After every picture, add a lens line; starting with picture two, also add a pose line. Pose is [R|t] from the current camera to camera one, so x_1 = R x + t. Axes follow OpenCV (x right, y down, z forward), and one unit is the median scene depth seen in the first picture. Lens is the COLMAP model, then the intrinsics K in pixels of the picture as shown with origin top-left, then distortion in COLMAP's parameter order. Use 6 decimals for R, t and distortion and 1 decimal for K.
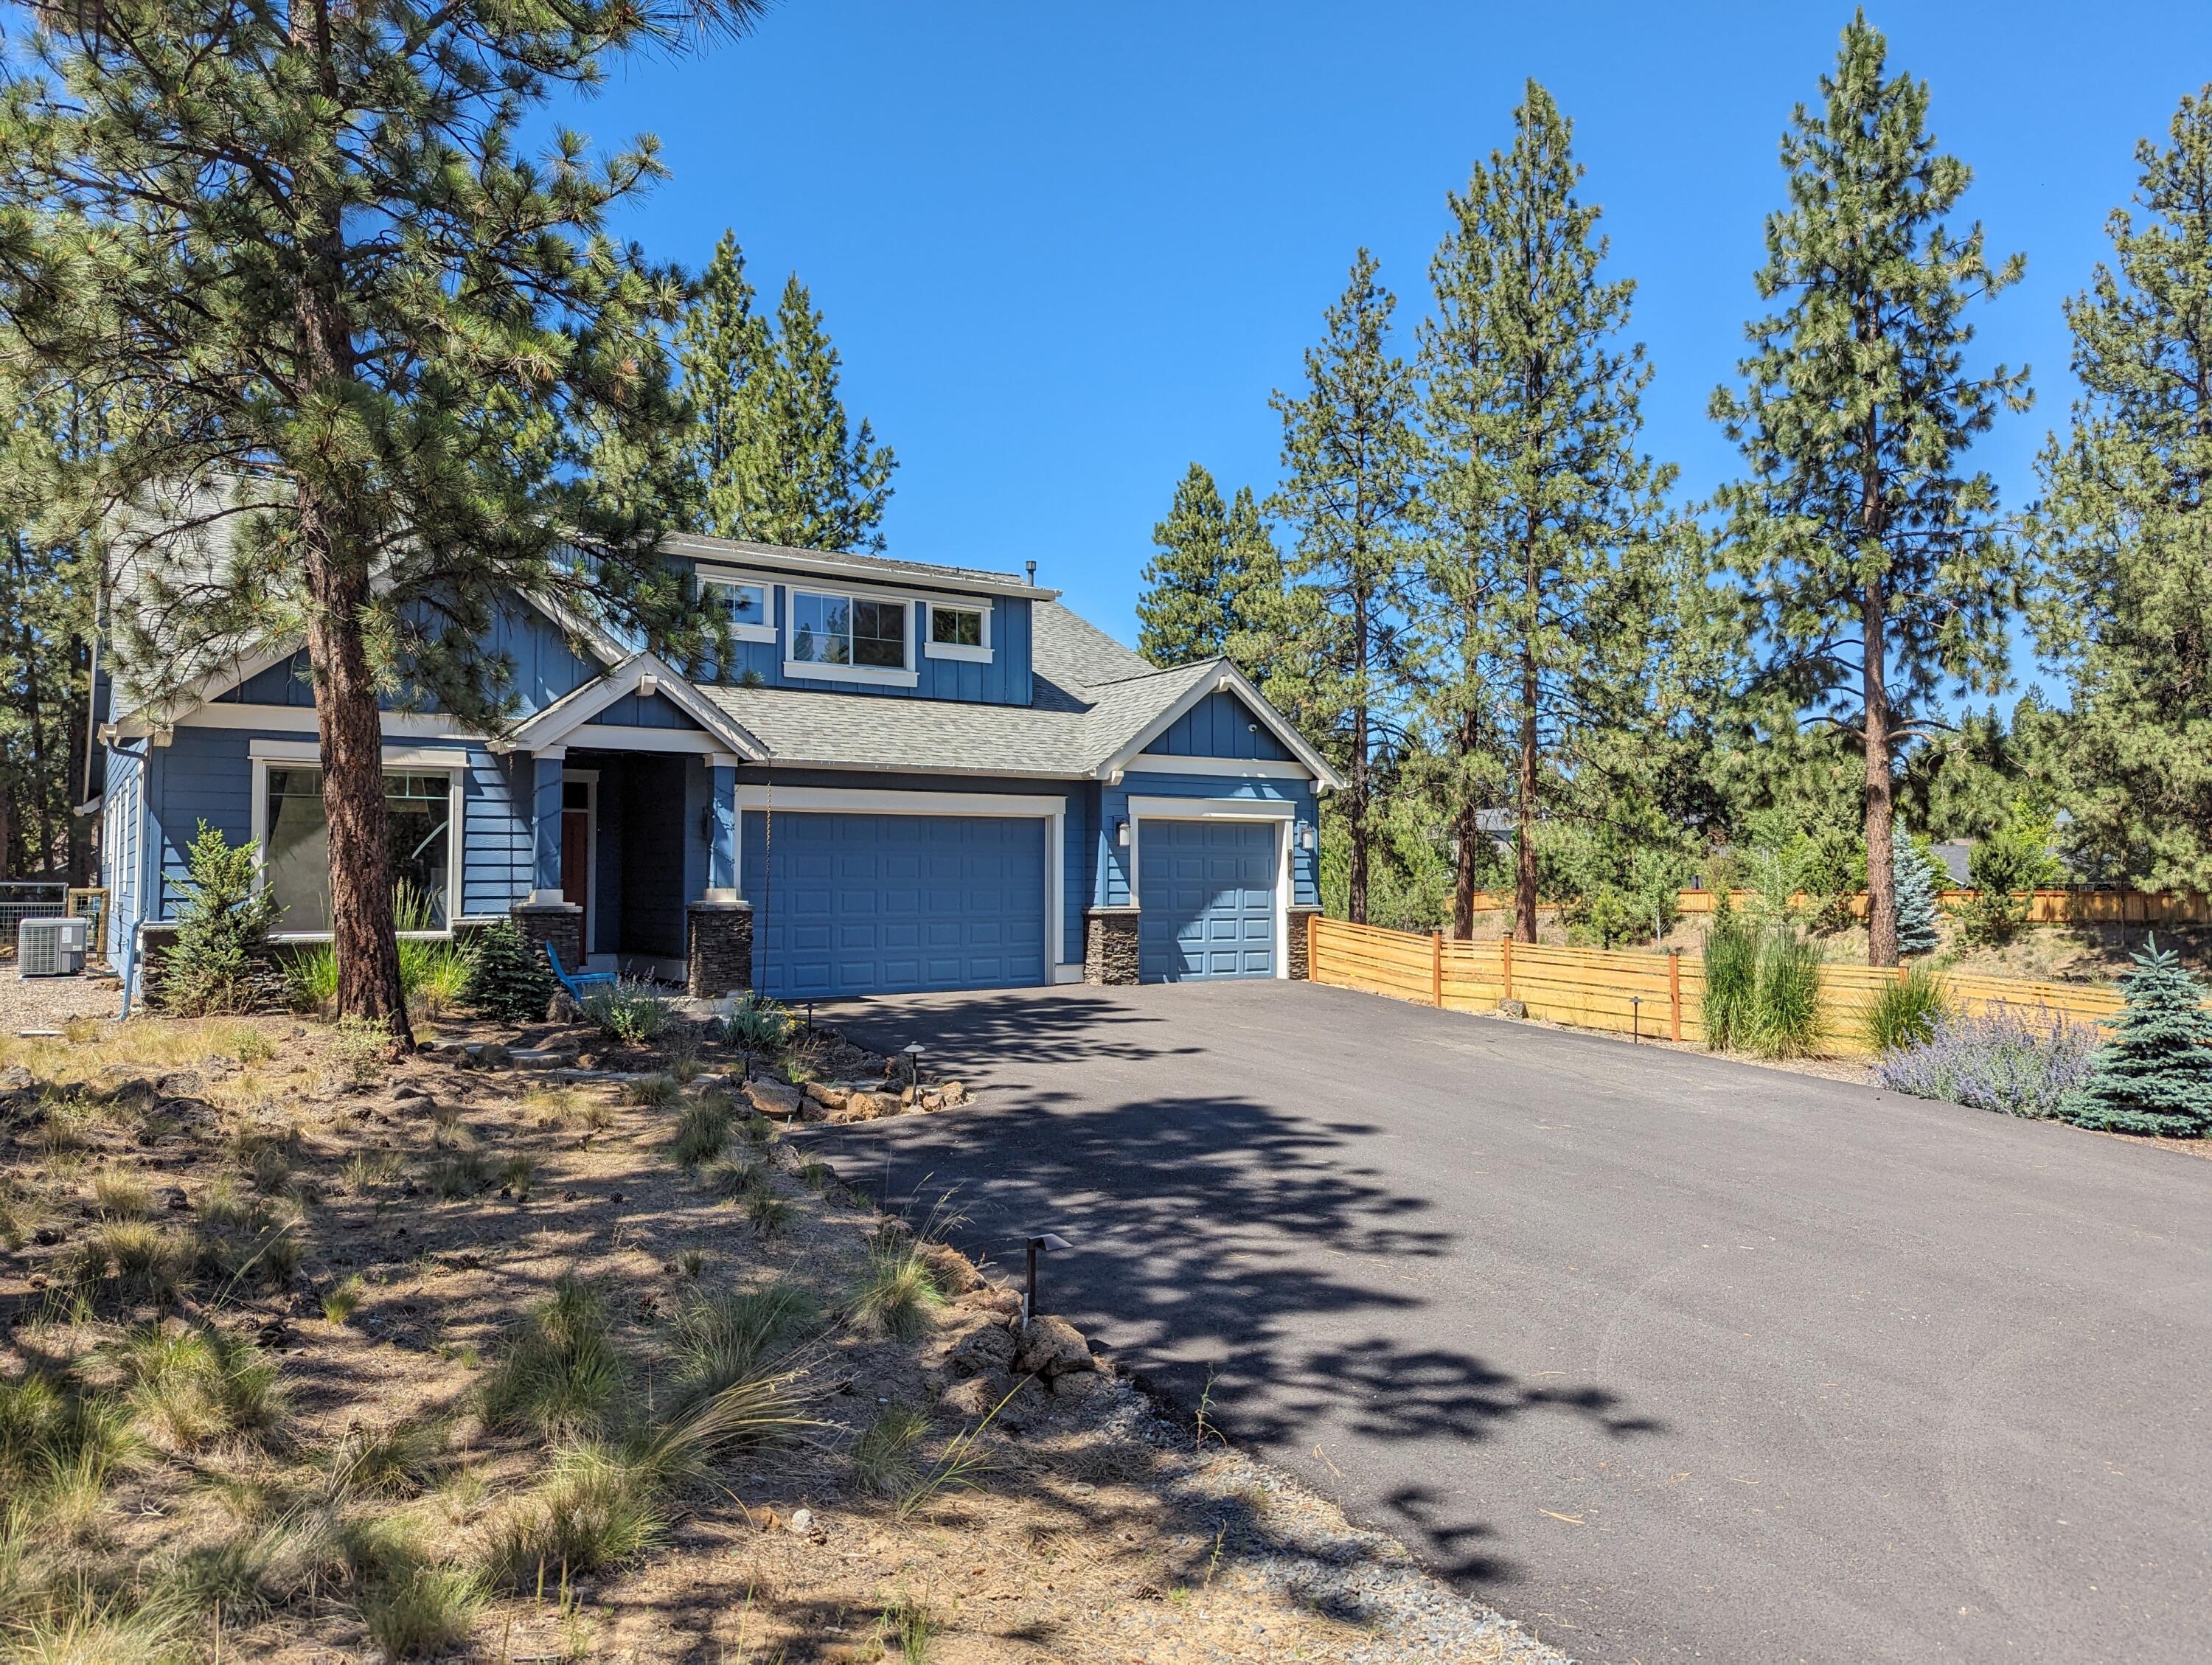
lens RADIAL K [[1550.7, 0, 1095.2], [0, 1550.7, 826.0], [0, 0, 1]] dist [0.033627, -0.026736]
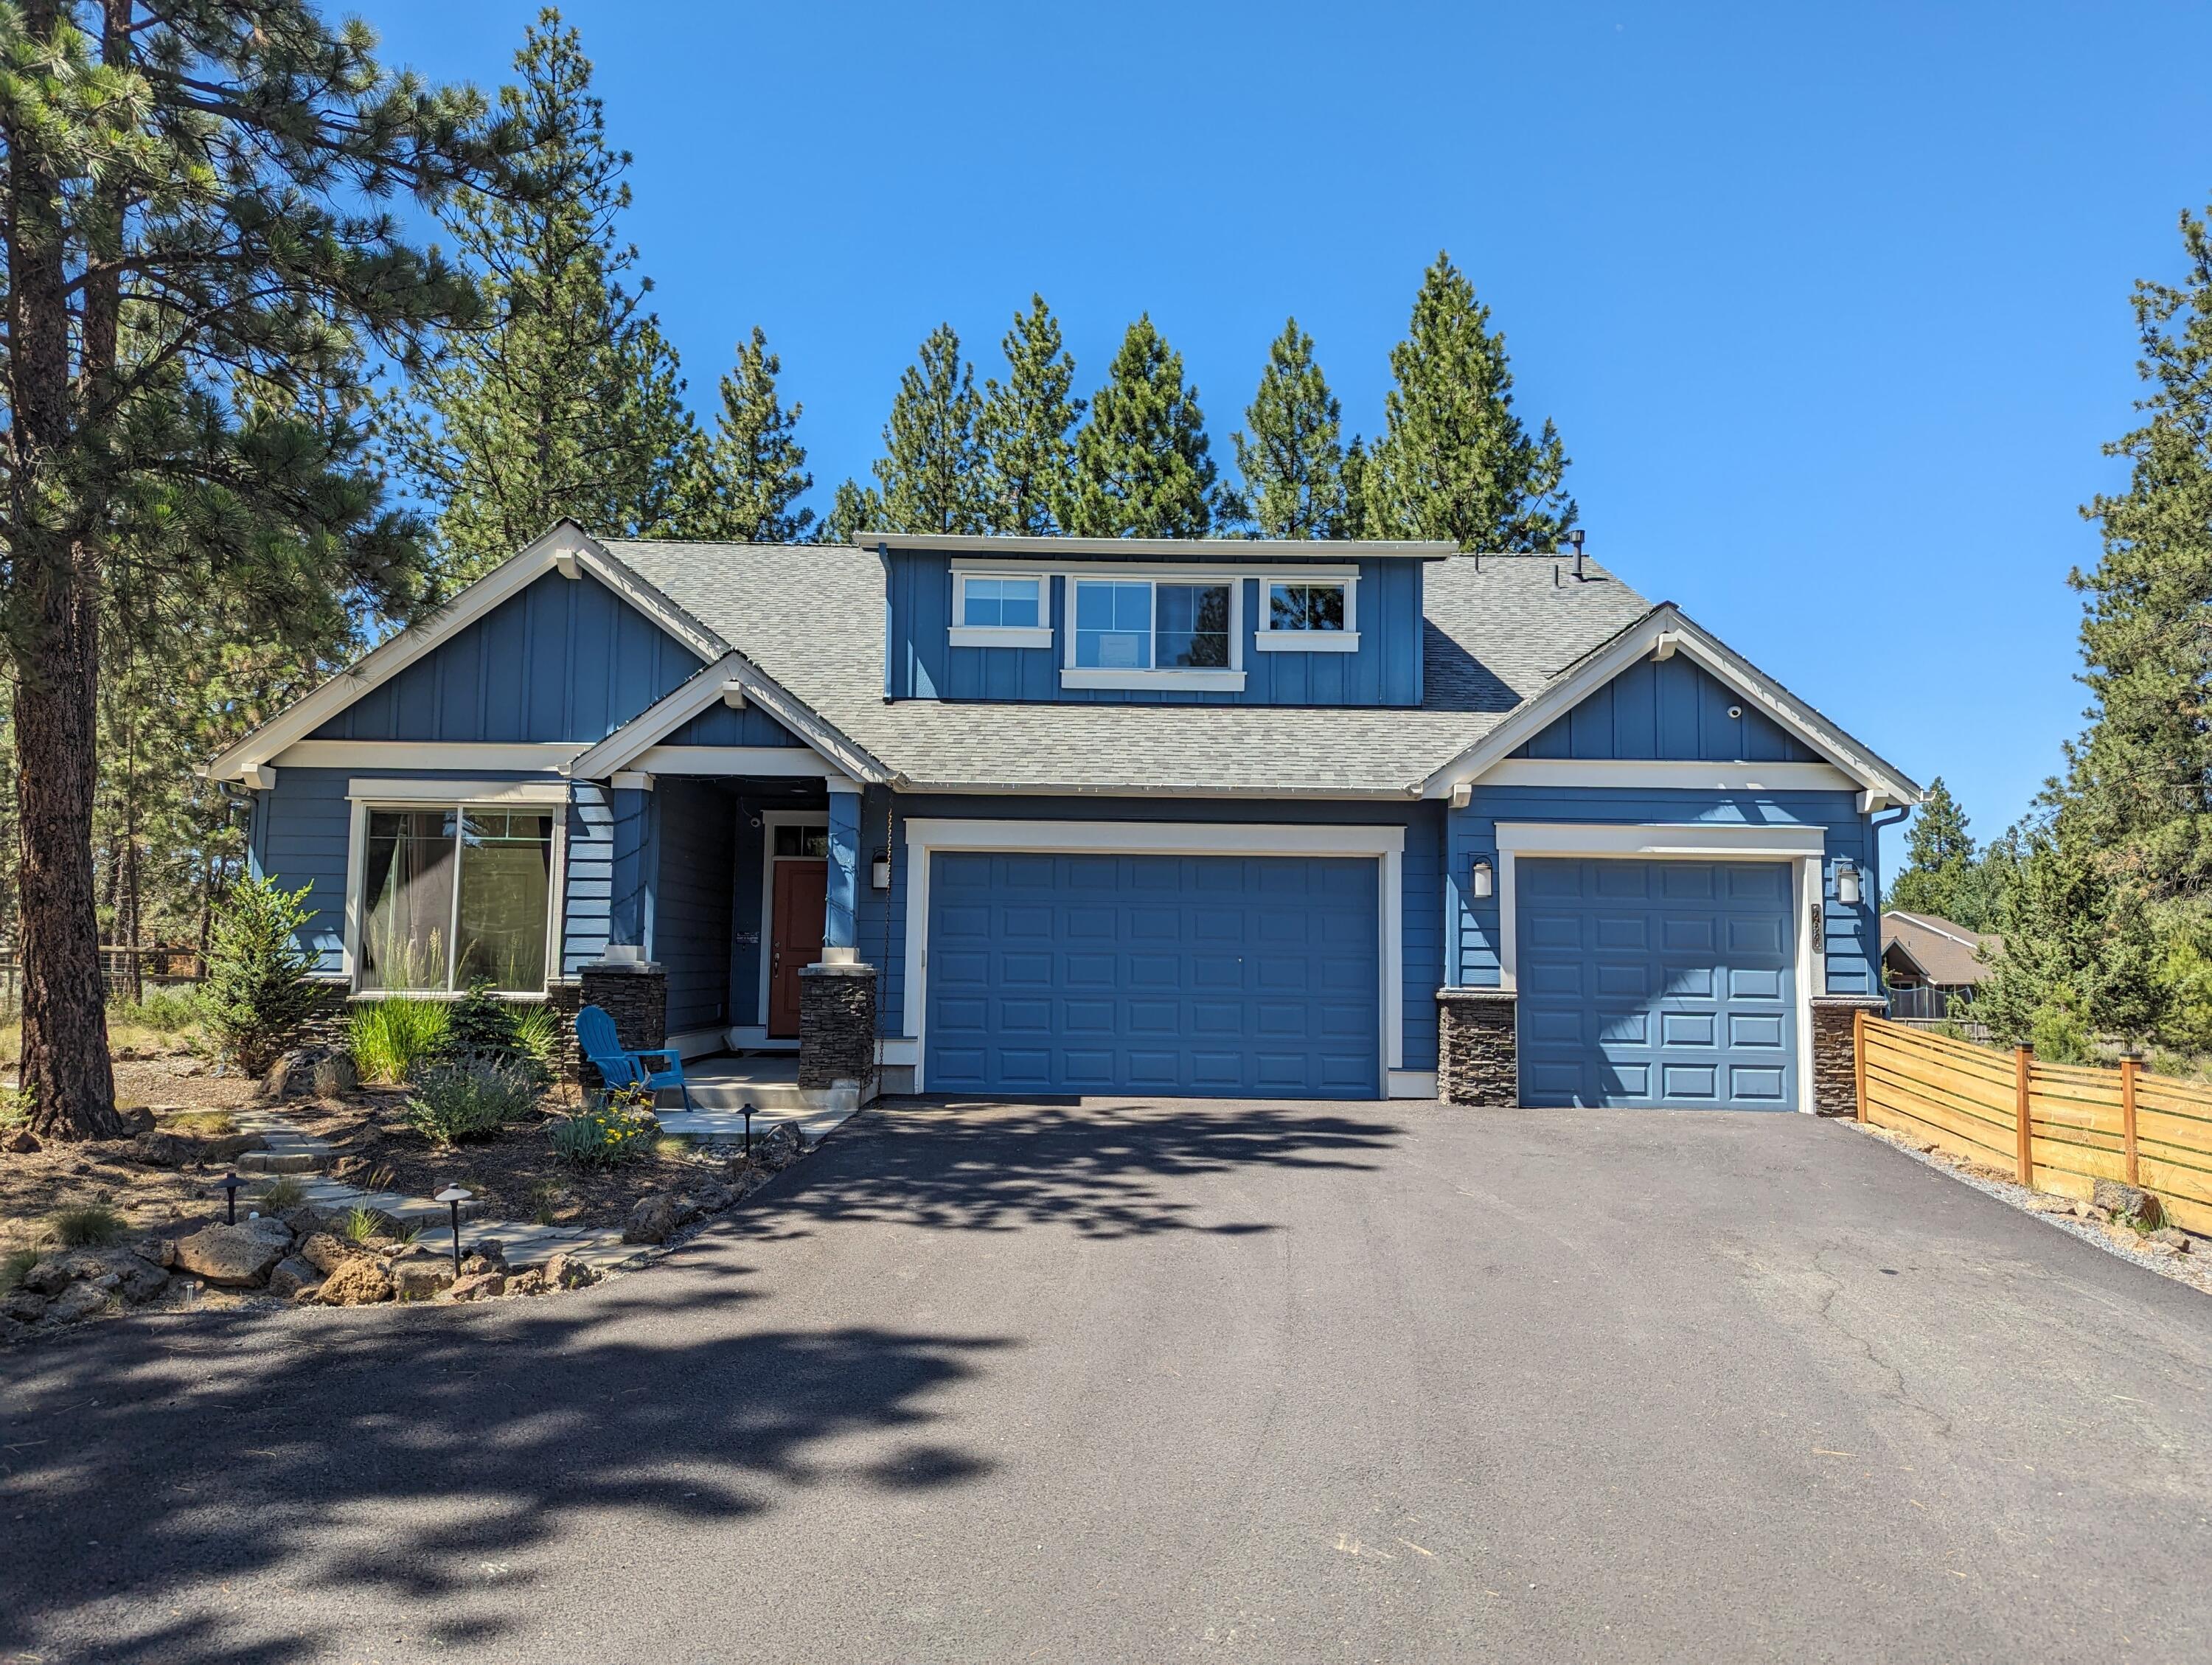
lens RADIAL K [[1550.7, 0, 1127.7], [0, 1550.7, 825.0], [0, 0, 1]] dist [0.033627, -0.026736]
pose [[0.830892, -0.035172, -0.555322, 0.262915], [0.003658, 0.998324, -0.057757, 0.019941], [0.556422, 0.045958, 0.829628, 0.354193]]
